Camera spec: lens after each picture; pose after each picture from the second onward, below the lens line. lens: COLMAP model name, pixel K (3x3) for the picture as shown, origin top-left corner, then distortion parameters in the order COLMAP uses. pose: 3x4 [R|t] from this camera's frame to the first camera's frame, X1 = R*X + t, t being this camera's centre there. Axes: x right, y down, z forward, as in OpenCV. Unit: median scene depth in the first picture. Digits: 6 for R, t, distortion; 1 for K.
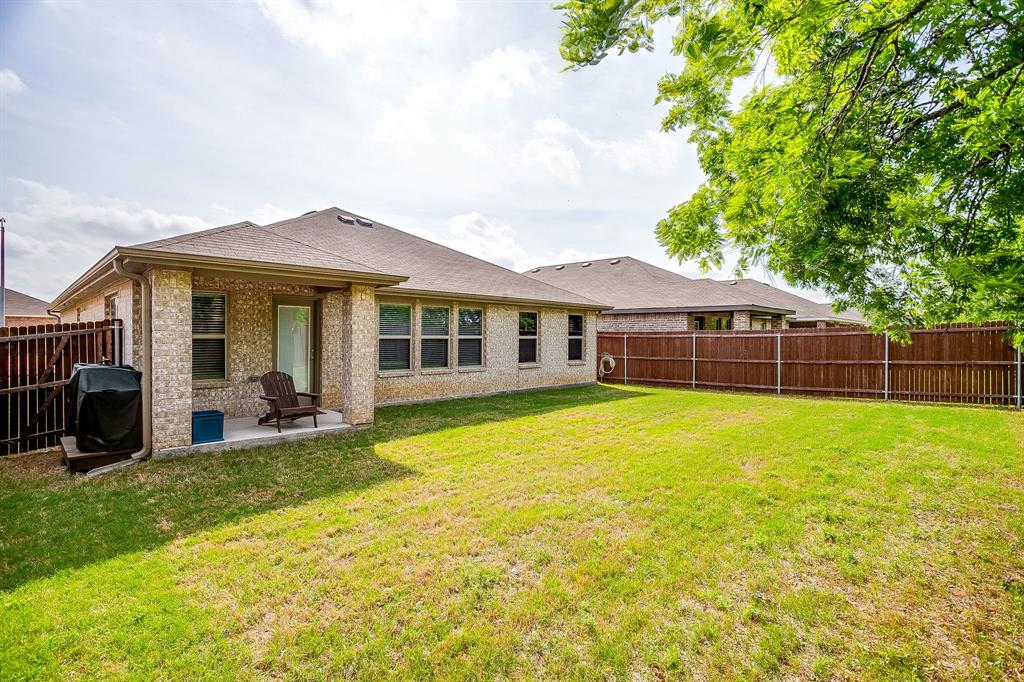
lens RADIAL K [[500.1, 0, 513.2], [0, 500.1, 342.0], [0, 0, 1]] dist [-0.004041, -0.000174]
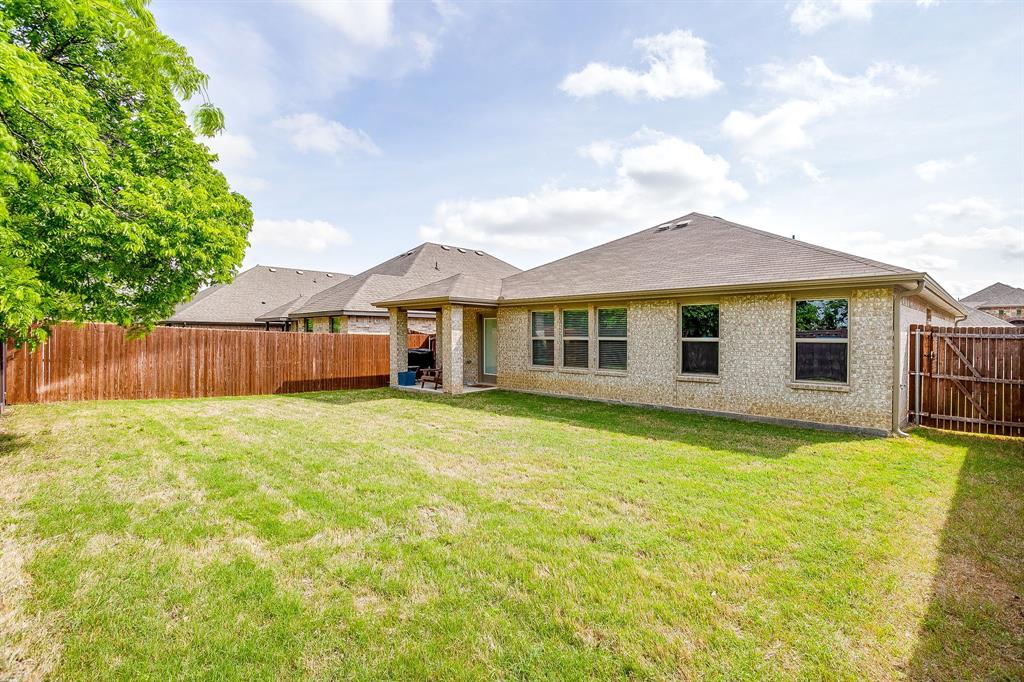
lens RADIAL K [[500.1, 0, 513.4], [0, 500.1, 337.9], [0, 0, 1]] dist [-0.004041, -0.000174]
pose [[0.009141, -0.000519, -0.999958, 0.855934], [-0.013336, 0.999911, -0.000641, -0.008524], [0.999869, 0.013342, 0.009133, 0.810083]]
